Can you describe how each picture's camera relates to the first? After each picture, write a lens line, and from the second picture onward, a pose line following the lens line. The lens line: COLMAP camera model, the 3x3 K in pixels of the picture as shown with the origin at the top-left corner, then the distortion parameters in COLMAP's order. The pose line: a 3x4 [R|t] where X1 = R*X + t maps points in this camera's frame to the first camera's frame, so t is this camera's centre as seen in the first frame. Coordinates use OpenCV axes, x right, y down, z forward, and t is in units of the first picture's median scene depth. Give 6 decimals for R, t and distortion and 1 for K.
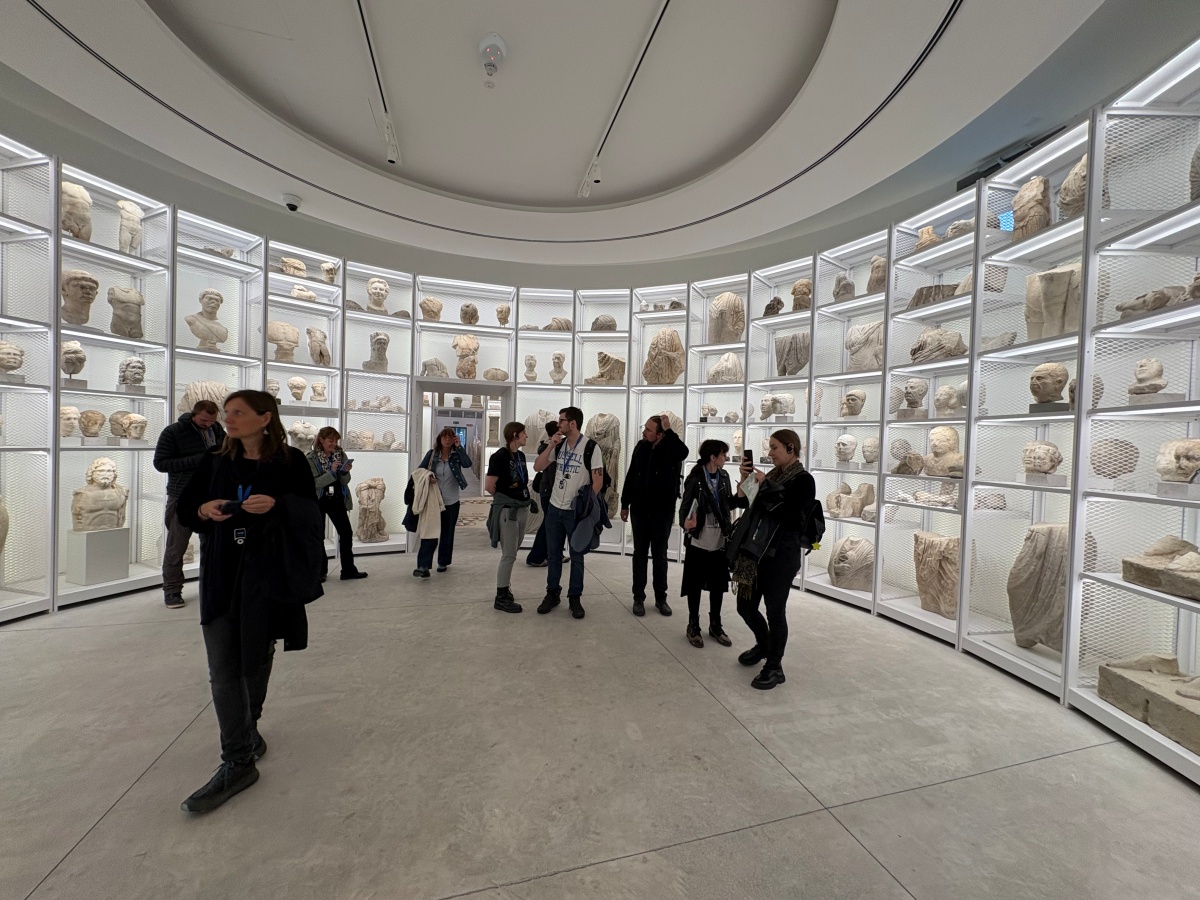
lens RADIAL K [[483.7, 0, 595.5], [0, 483.7, 448.0], [0, 0, 1]] dist [-0.001211, -0.000010]
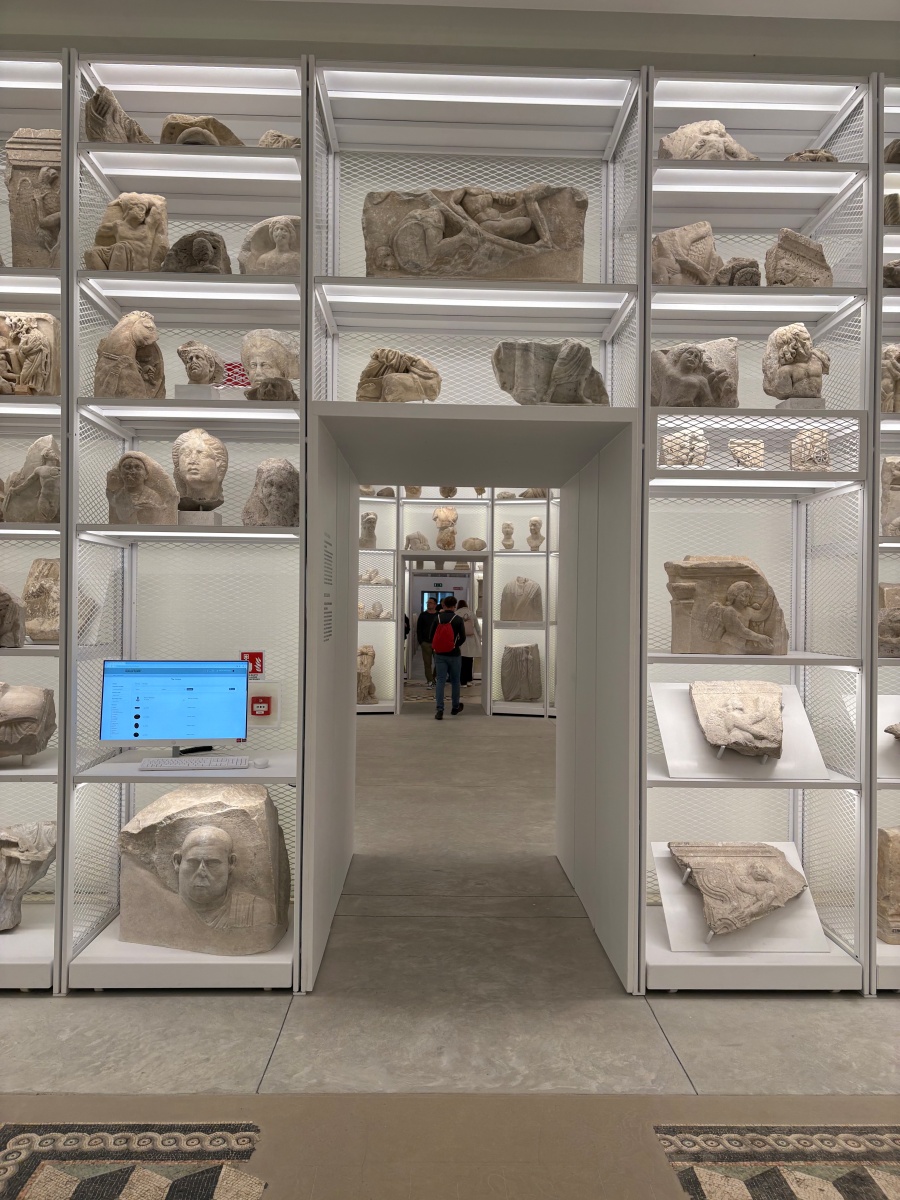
lens RADIAL K [[901.1, 0, 451.5], [0, 901.1, 601.8], [0, 0, 1]] dist [0.000201, 0.000001]
pose [[0.964439, -0.023184, -0.263286, 0.250970], [0.016420, 0.999477, -0.027862, 0.023001], [0.263794, 0.022548, 0.964315, -0.860697]]
